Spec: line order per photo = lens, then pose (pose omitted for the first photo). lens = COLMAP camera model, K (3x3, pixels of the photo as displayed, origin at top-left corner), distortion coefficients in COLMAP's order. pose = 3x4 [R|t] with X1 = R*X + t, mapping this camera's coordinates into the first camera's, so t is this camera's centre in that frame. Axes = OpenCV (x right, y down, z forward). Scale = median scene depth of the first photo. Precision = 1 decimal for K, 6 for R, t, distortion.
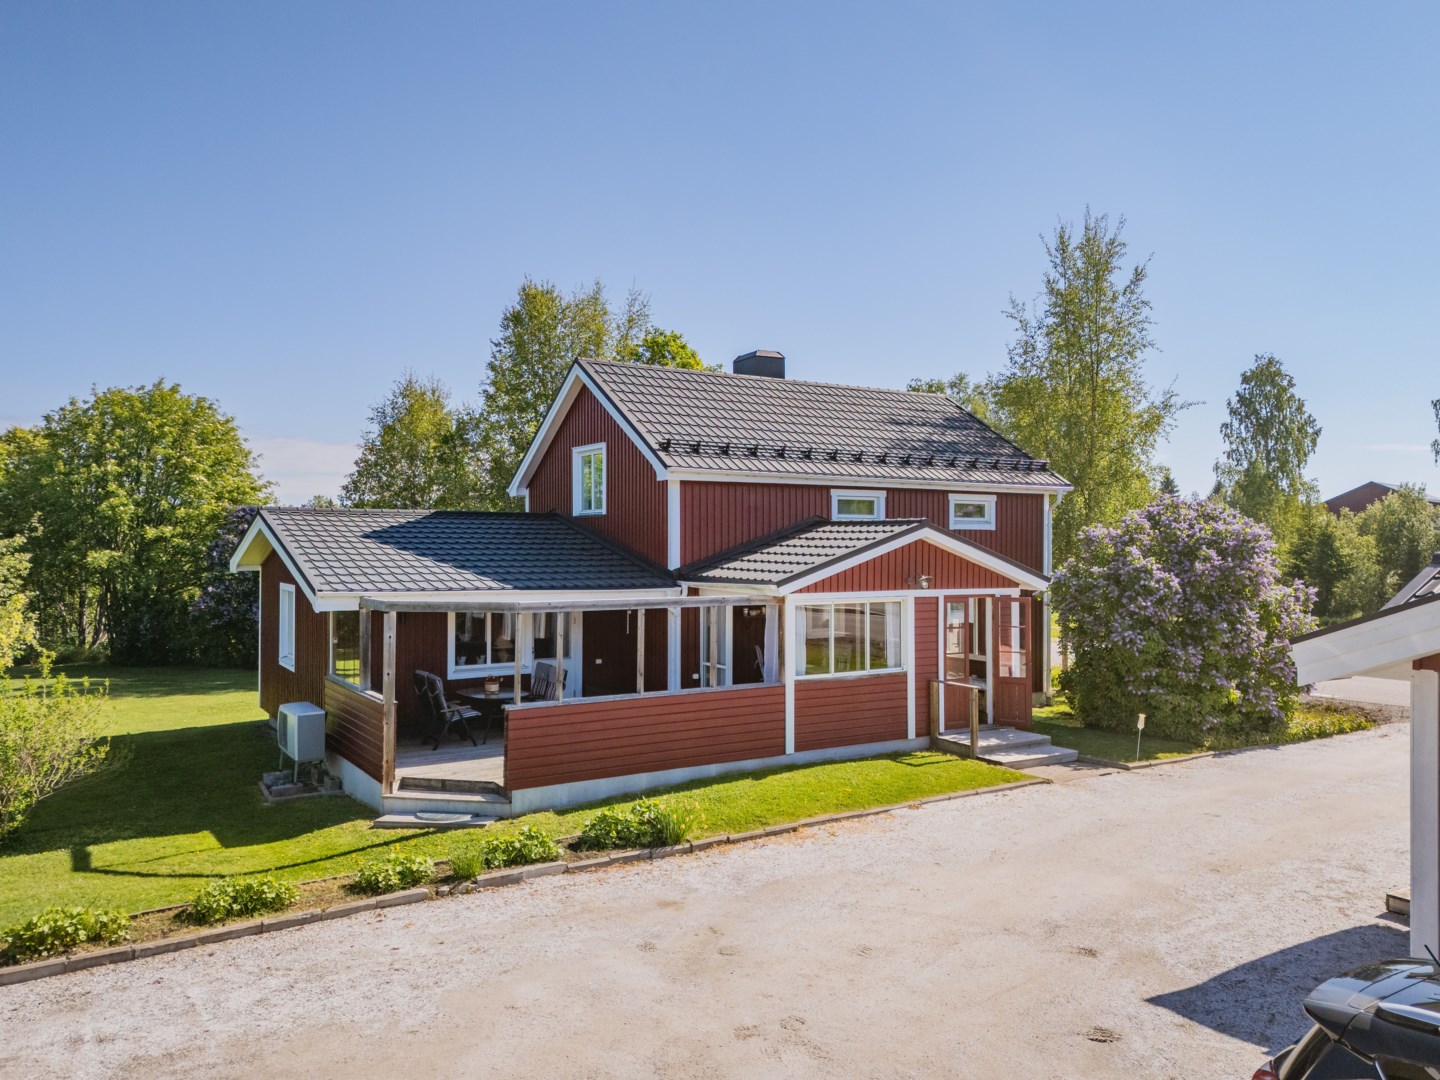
lens RADIAL K [[1058.6, 0, 720.0], [0, 1058.6, 540.0], [0, 0, 1]] dist [0.089508, -0.077981]
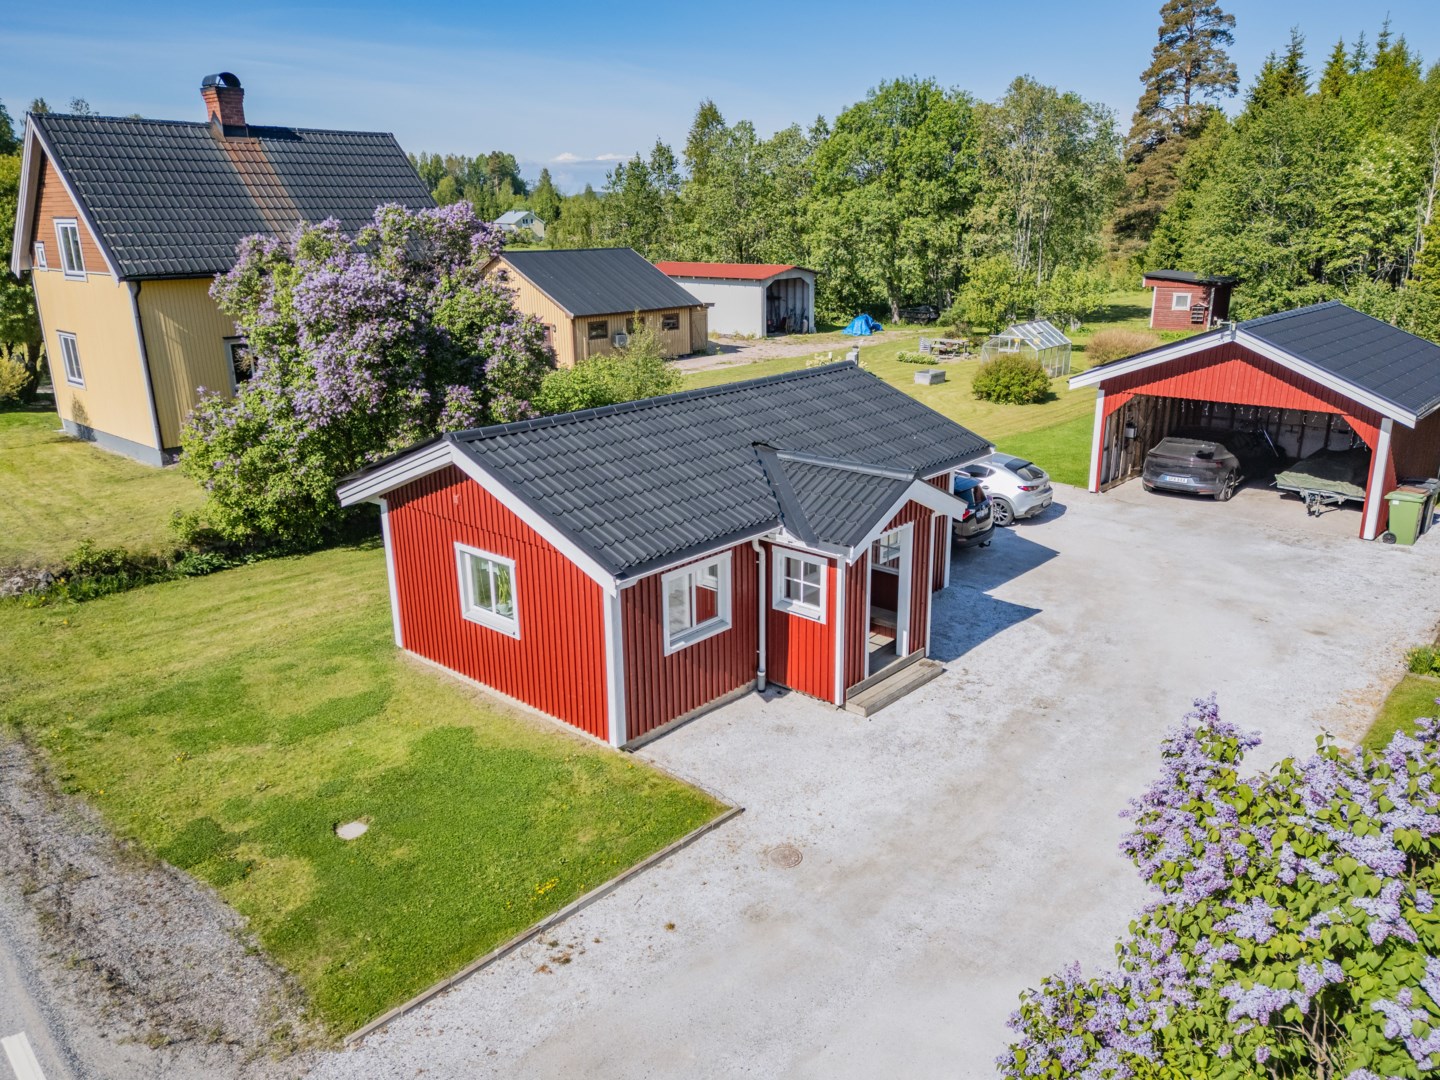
lens RADIAL K [[1049.1, 0, 720.0], [0, 1049.1, 540.0], [0, 0, 1]] dist [0.092382, -0.084220]
pose [[-0.954399, 0.078954, -0.287904, 0.762719], [-0.005624, 0.959467, 0.281764, -0.152083], [0.298481, 0.270535, -0.915271, 1.278218]]
